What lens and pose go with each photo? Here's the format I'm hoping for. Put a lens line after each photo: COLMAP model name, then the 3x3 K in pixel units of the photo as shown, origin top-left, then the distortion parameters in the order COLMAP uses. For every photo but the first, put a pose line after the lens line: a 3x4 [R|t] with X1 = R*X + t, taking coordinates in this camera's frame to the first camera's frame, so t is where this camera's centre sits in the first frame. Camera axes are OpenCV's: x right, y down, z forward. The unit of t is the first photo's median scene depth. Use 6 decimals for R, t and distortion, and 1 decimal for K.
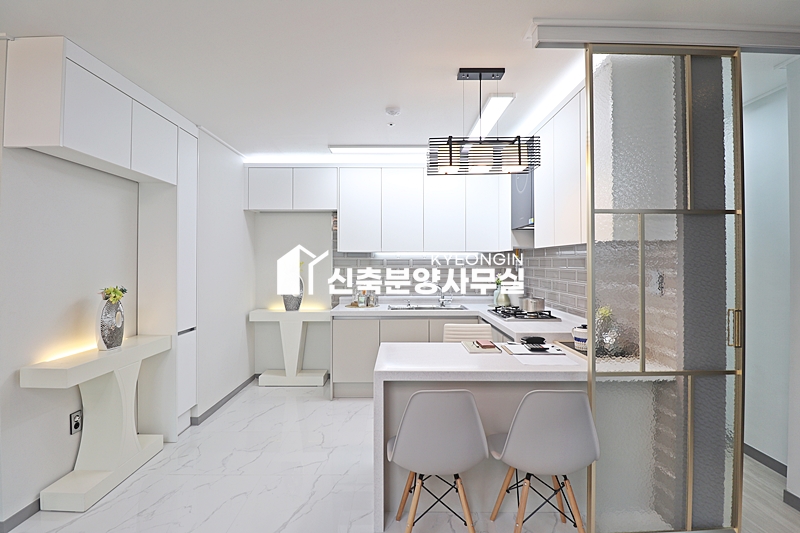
lens RADIAL K [[368.0, 0, 397.0], [0, 368.0, 260.0], [0, 0, 1]] dist [-0.012325, -0.006705]
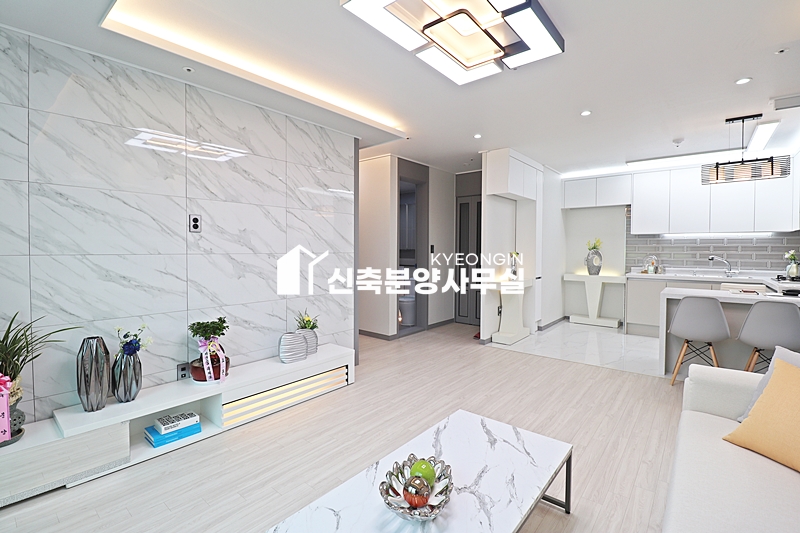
lens RADIAL K [[368.0, 0, 395.6], [0, 368.0, 258.6], [0, 0, 1]] dist [-0.012325, -0.006705]
pose [[0.768167, 0.018050, -0.639995, 0.049152], [0.001983, 0.999531, 0.030570, 0.029803], [0.640247, -0.024751, 0.767771, -0.733584]]
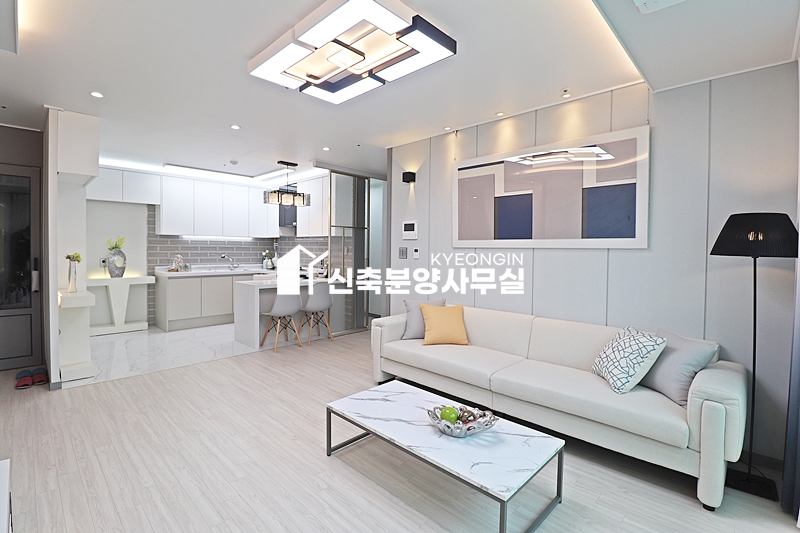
lens RADIAL K [[368.0, 0, 401.2], [0, 368.0, 255.6], [0, 0, 1]] dist [-0.012325, -0.006705]
pose [[0.689216, -0.004161, 0.724544, -0.619011], [-0.016047, 0.999651, 0.021006, 0.017939], [-0.724378, -0.026104, 0.688908, -0.745691]]
